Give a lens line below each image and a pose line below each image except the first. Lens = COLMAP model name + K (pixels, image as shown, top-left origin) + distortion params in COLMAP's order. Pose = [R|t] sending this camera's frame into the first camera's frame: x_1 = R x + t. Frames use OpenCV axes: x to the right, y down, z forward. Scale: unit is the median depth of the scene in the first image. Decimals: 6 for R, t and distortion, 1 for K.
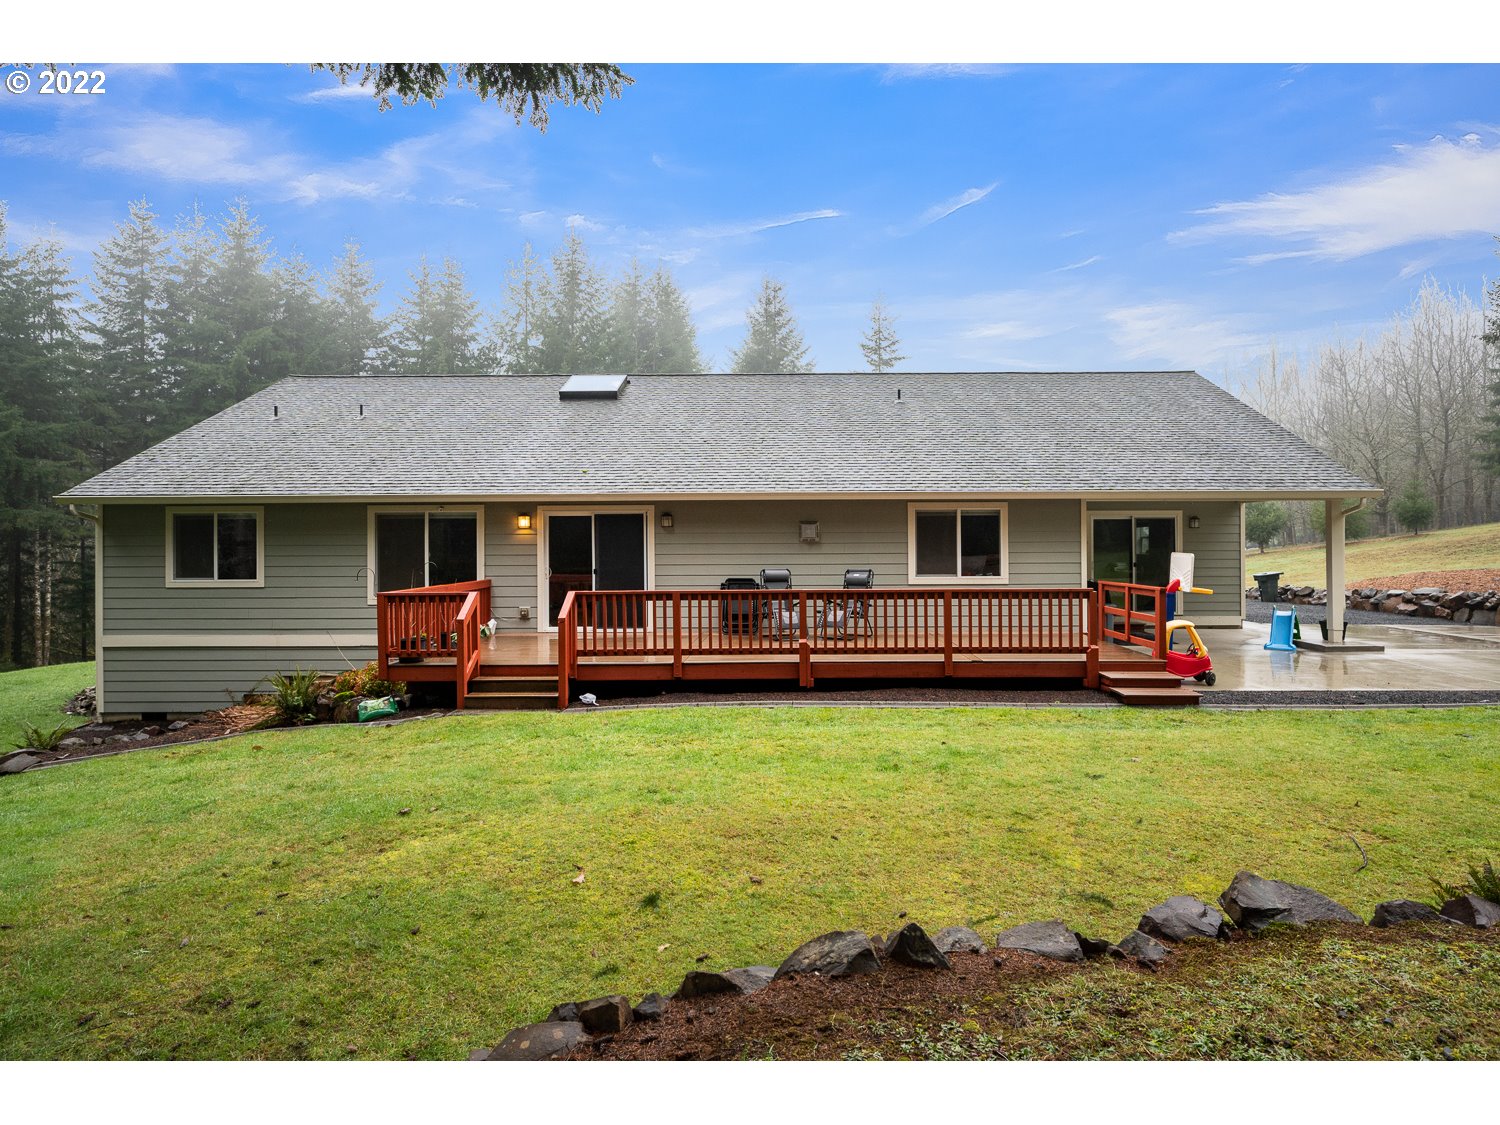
lens RADIAL K [[815.3, 0, 784.3], [0, 815.3, 560.3], [0, 0, 1]] dist [-0.000333, 0.000291]
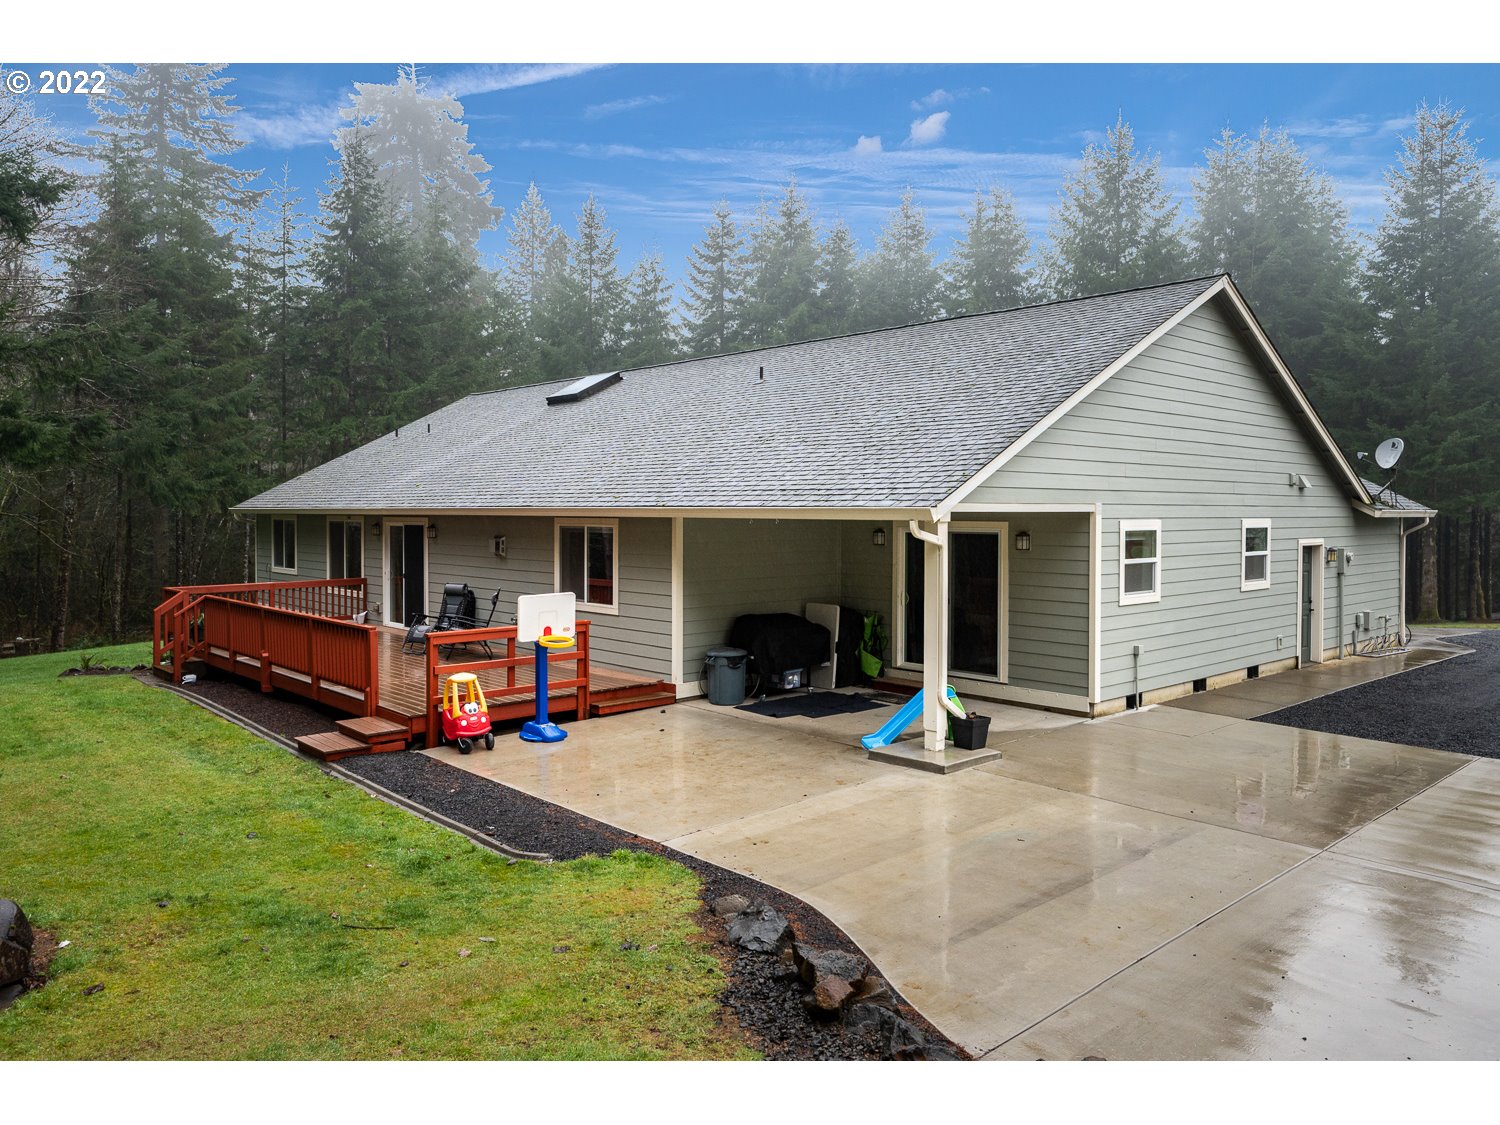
lens RADIAL K [[1037.0, 0, 754.1], [0, 1037.0, 552.9], [0, 0, 1]] dist [-0.001264, -0.004471]
pose [[0.701035, 0.034384, -0.712297, 1.104587], [-0.021663, 0.999403, 0.026923, -0.066230], [0.712798, -0.003444, 0.701361, 0.345114]]
